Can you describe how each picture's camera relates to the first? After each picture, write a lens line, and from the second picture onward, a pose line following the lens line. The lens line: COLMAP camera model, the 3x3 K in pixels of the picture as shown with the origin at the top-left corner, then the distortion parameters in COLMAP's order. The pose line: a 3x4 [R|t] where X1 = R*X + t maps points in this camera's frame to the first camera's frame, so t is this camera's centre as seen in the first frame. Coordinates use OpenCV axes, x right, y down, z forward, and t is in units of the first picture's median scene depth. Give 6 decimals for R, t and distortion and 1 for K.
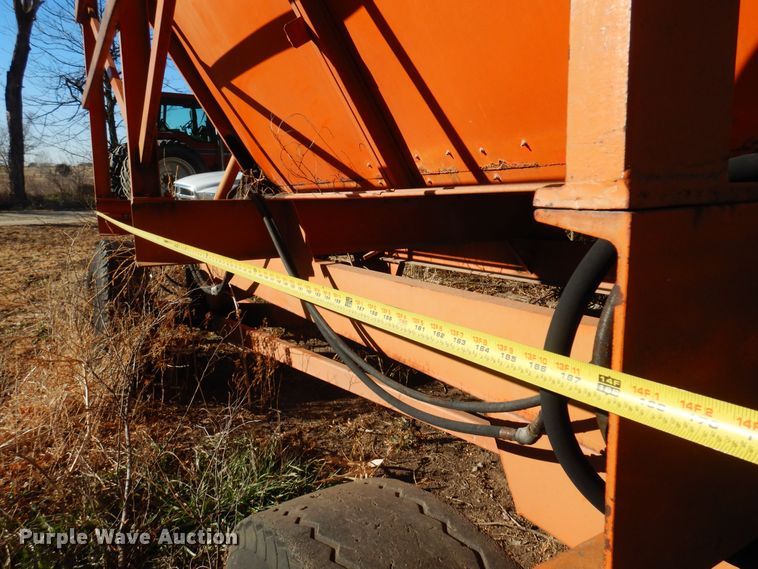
lens RADIAL K [[539.2, 0, 379.0], [0, 539.2, 284.5], [0, 0, 1]] dist [0.008882, 0.005898]
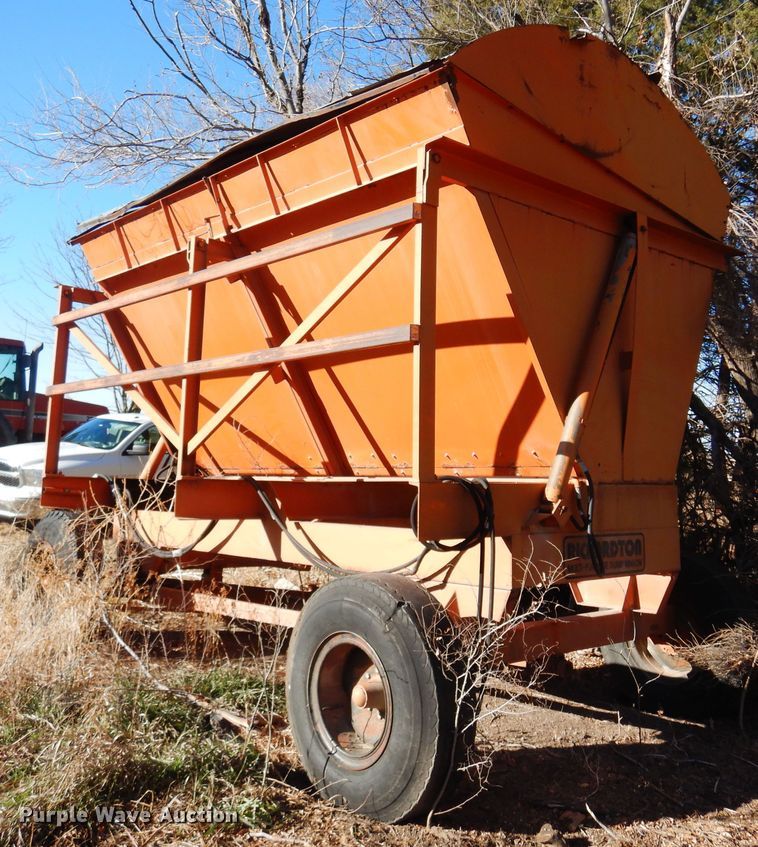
lens RADIAL K [[1077.8, 0, 379.0], [0, 1077.8, 423.5], [0, 0, 1]] dist [-0.001863, 0.006124]
pose [[0.980381, 0.053275, 0.189778, -0.406167], [-0.009833, 0.974802, -0.222855, 0.326218], [-0.196869, 0.216617, 0.956201, -1.817032]]
